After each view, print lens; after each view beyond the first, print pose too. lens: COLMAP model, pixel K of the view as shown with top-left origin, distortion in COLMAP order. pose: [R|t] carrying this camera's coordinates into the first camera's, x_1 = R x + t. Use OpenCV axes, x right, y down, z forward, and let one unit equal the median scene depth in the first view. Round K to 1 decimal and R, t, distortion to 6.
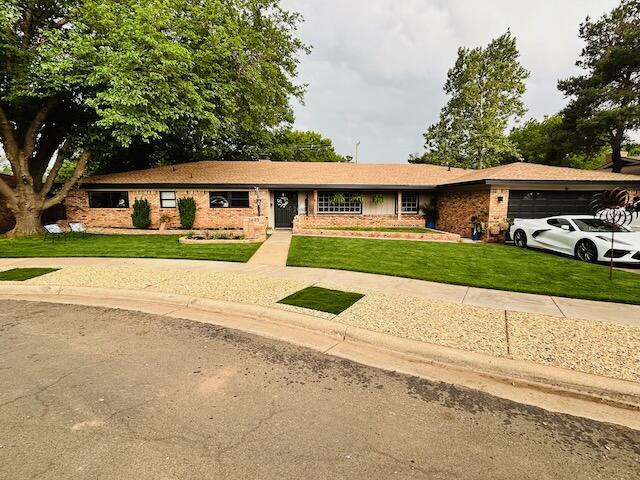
lens RADIAL K [[330.3, 0, 320.1], [0, 330.3, 238.2], [0, 0, 1]] dist [0.003811, 0.000194]
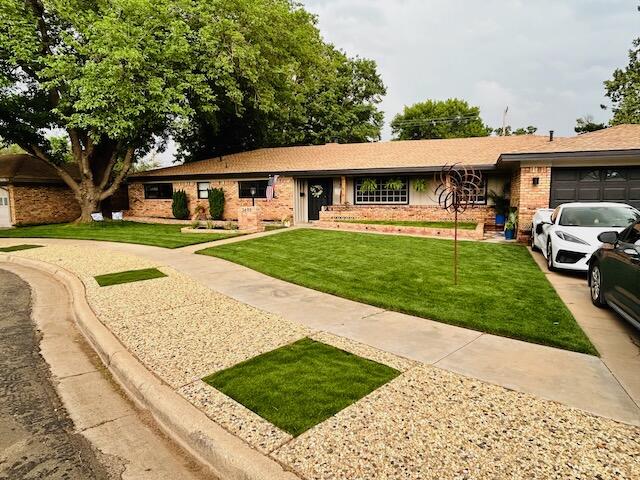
lens RADIAL K [[413.0, 0, 319.3], [0, 413.0, 241.3], [0, 0, 1]] dist [0.002885, 0.000311]
pose [[0.908468, 0.034764, -0.416505, 0.388171], [-0.031963, 0.999395, 0.013697, 0.009663], [0.416730, 0.000870, 0.909030, 0.005919]]
